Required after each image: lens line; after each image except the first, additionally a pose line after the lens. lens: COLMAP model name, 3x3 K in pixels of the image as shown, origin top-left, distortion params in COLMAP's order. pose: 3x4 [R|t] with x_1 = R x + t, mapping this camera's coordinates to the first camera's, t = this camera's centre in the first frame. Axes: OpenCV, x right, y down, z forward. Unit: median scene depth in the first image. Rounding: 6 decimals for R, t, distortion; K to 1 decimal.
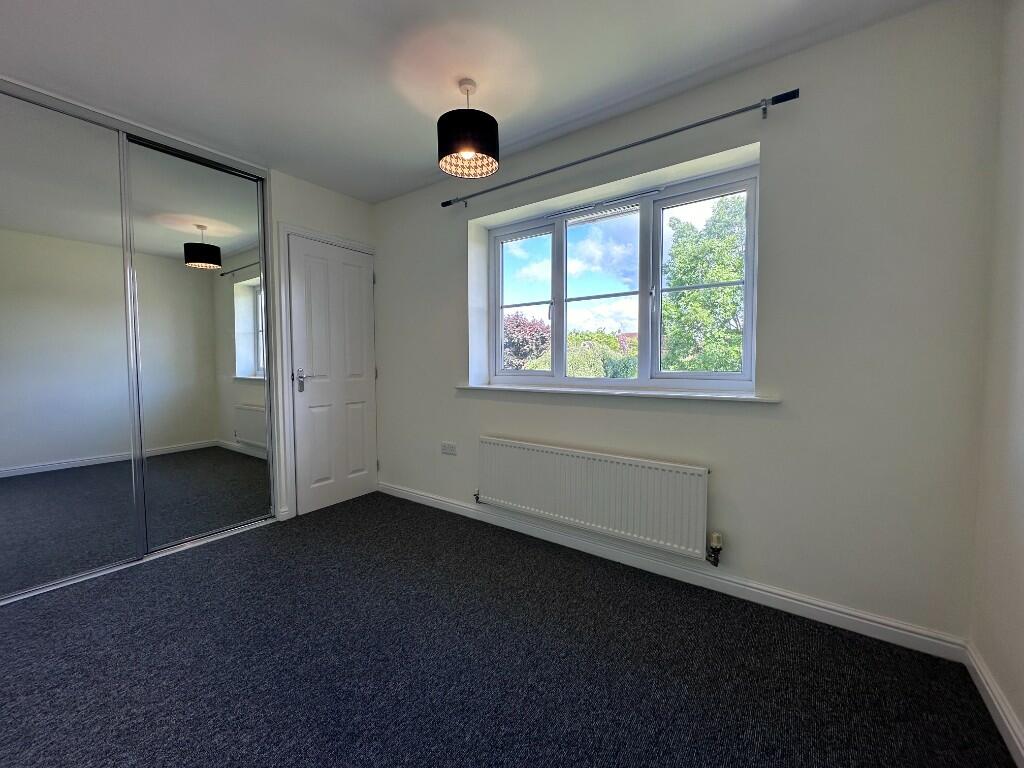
lens RADIAL K [[409.1, 0, 511.1], [0, 409.1, 380.7], [0, 0, 1]] dist [0.001789, 0.000126]
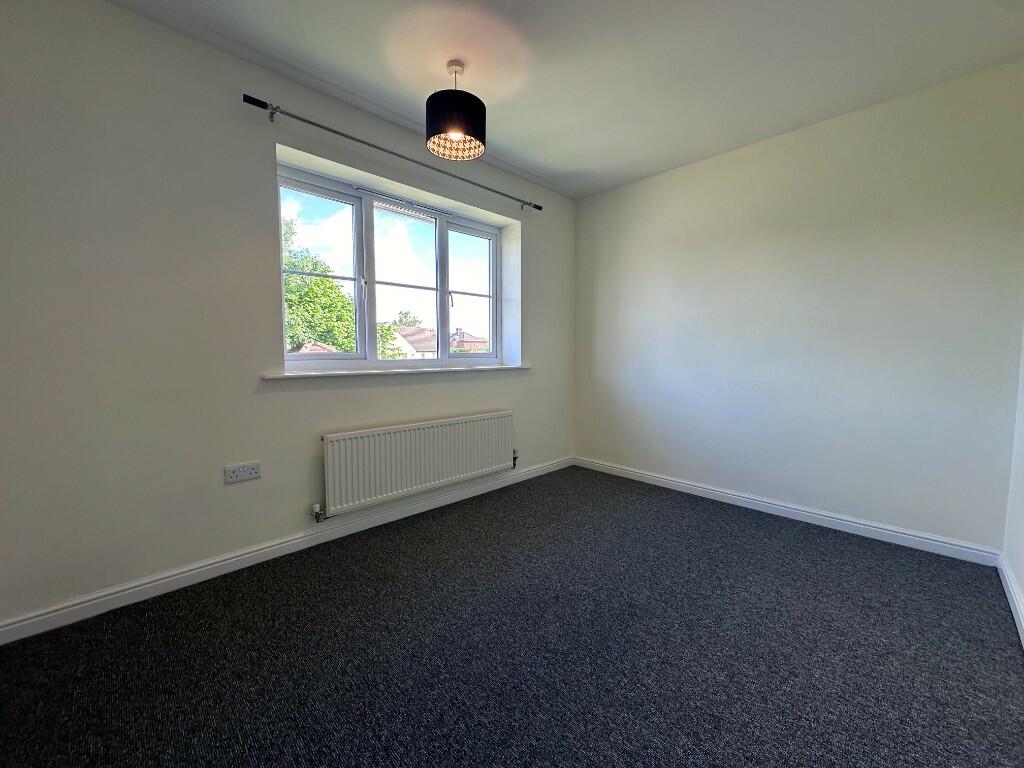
lens RADIAL K [[409.1, 0, 510.7], [0, 409.1, 382.4], [0, 0, 1]] dist [0.001789, 0.000126]
pose [[0.169867, -0.067970, 0.983120, -0.887802], [0.047305, 0.997031, 0.060758, 0.001421], [-0.984331, 0.036186, 0.172578, 0.567096]]
